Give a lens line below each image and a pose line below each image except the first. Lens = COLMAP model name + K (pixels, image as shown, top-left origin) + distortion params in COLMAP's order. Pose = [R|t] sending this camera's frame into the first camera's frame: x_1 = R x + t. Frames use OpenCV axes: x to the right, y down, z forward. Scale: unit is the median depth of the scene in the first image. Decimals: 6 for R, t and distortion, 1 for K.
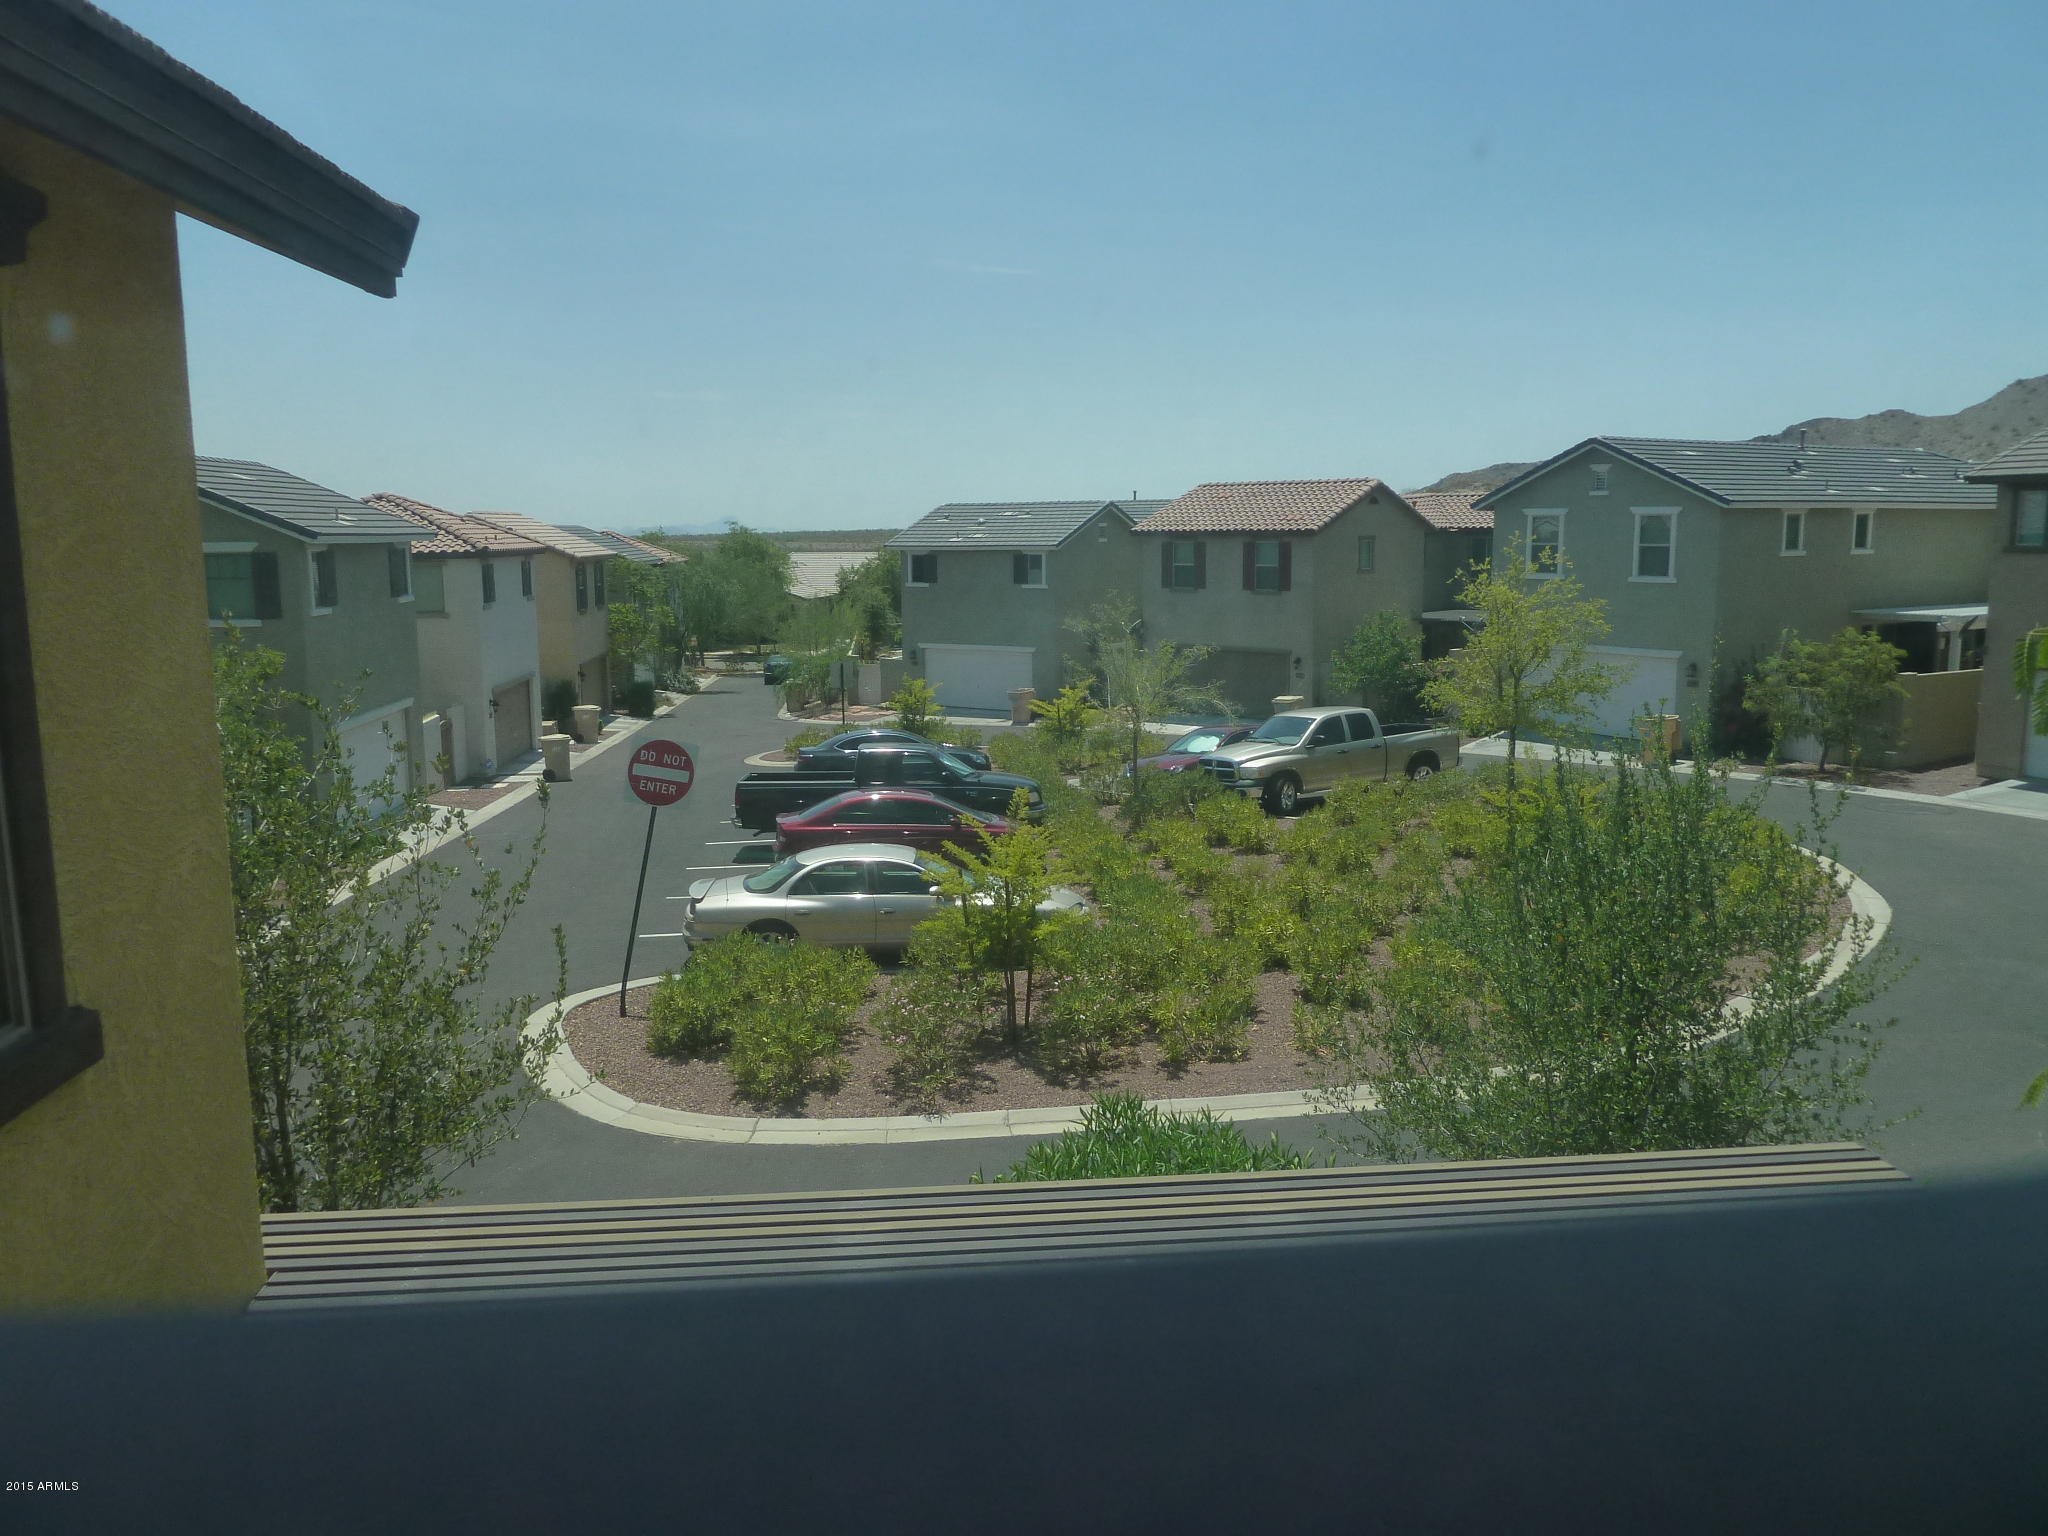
lens RADIAL K [[1530.0, 0, 1026.1], [0, 1530.0, 768.9], [0, 0, 1]] dist [-0.039299, 0.011907]
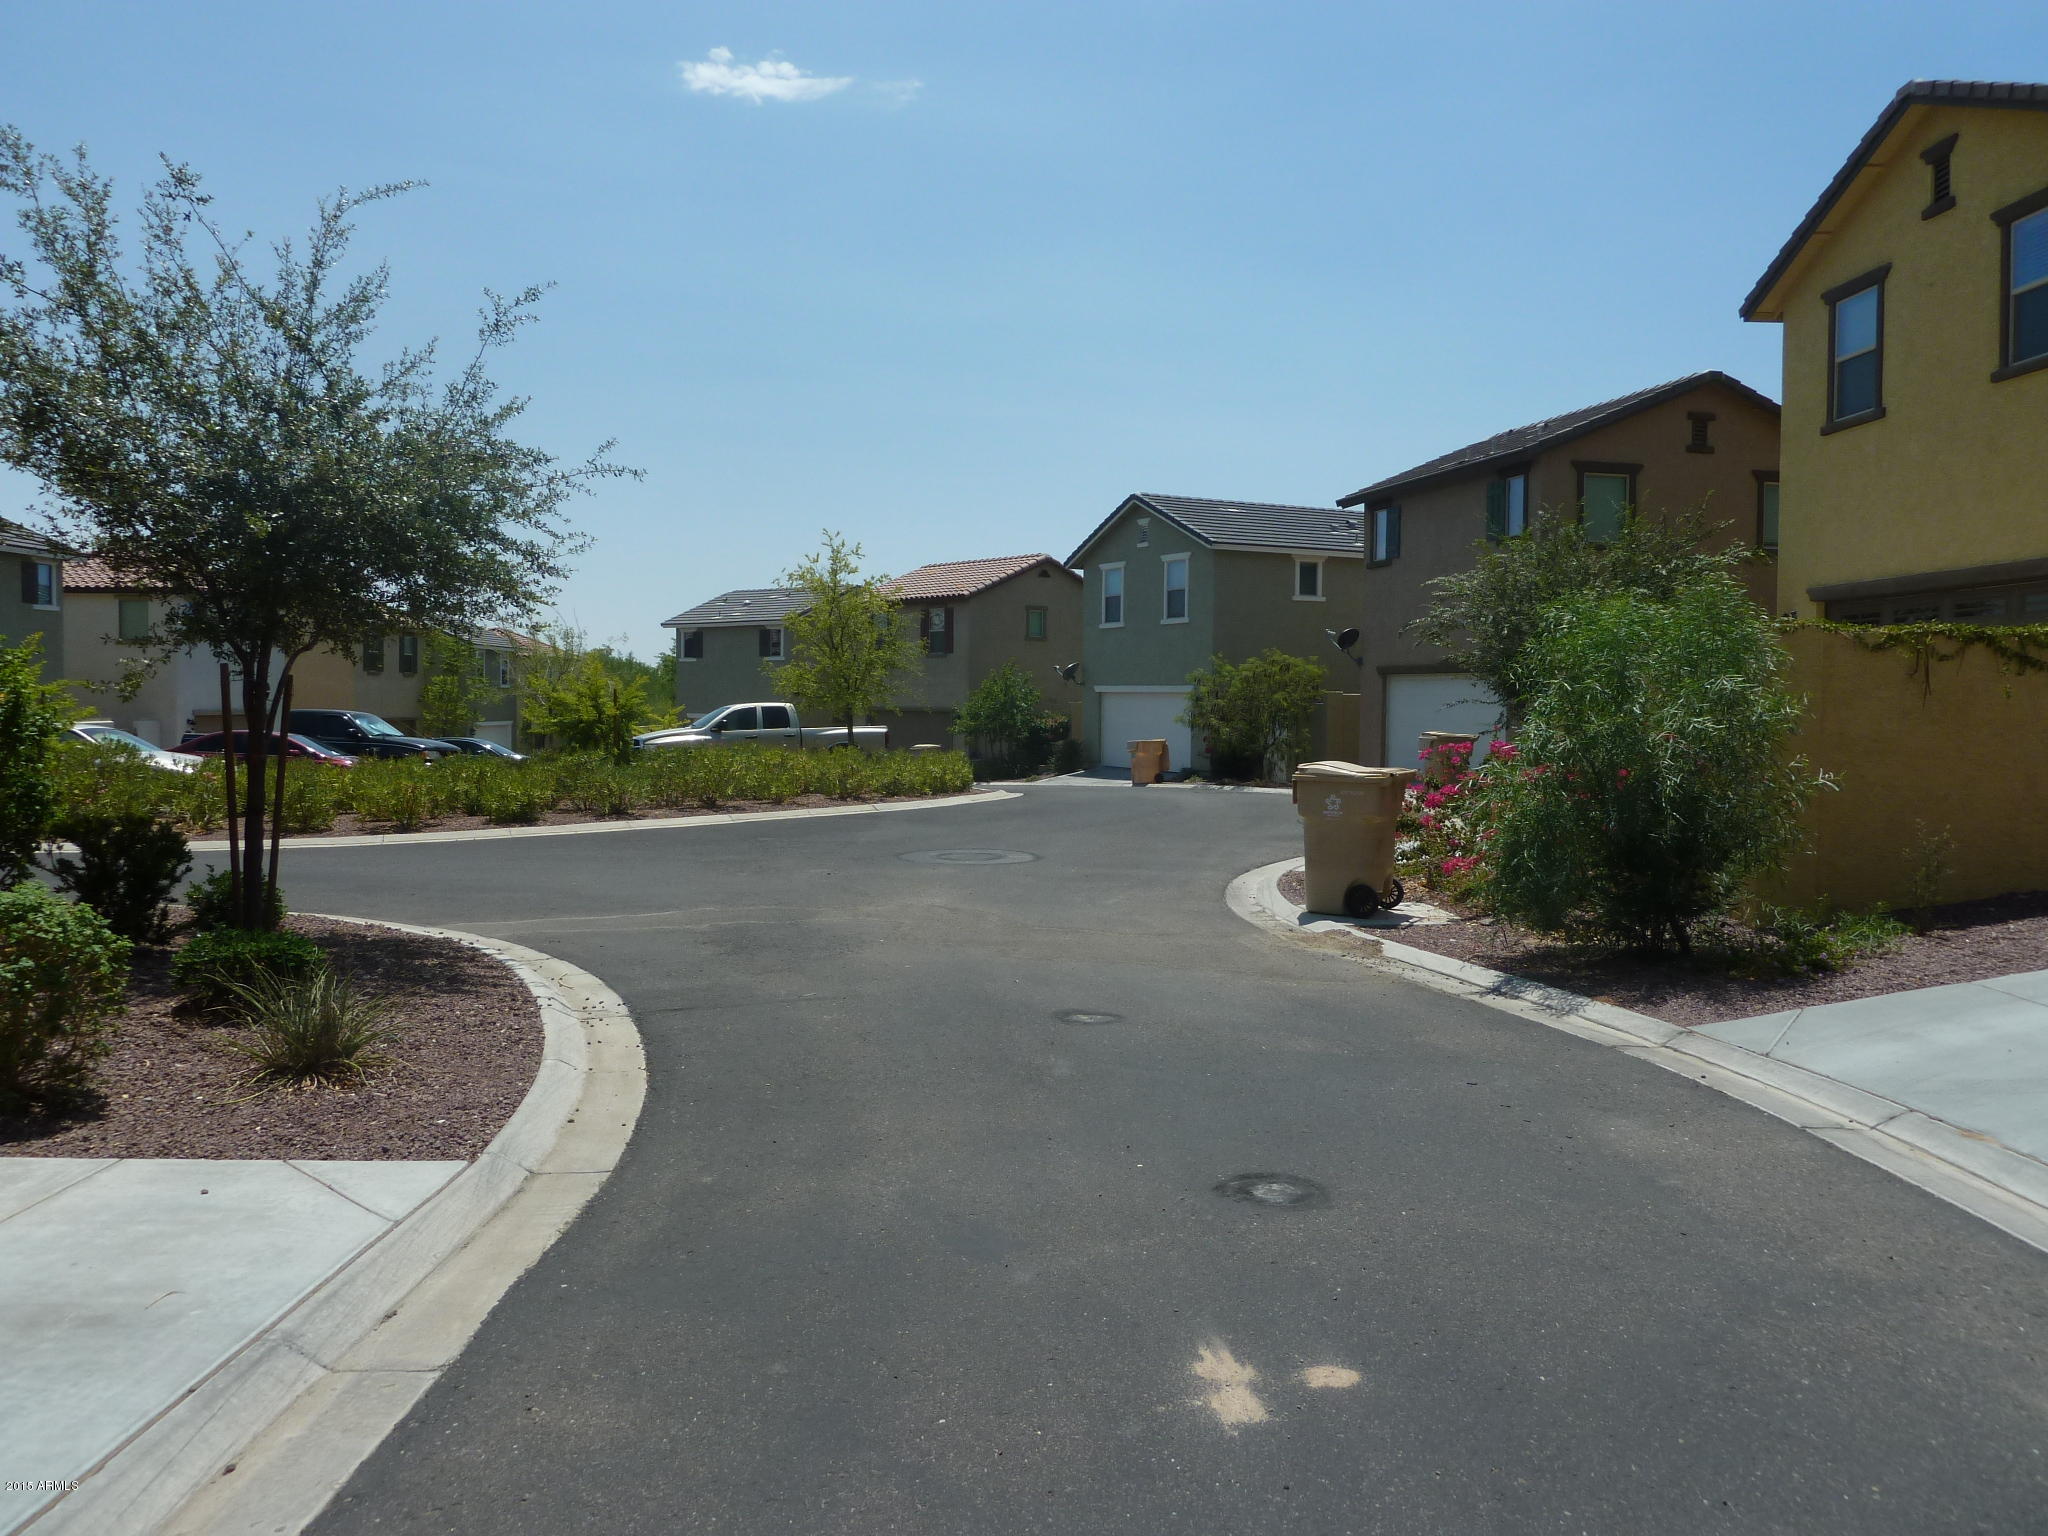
lens RADIAL K [[1530.0, 0, 1021.9], [0, 1530.0, 774.2], [0, 0, 1]] dist [-0.039299, 0.011907]
pose [[0.995997, 0.023908, -0.086135, 0.497850], [-0.032745, 0.994175, -0.102683, 0.122965], [0.083178, 0.105092, 0.990978, -0.090422]]
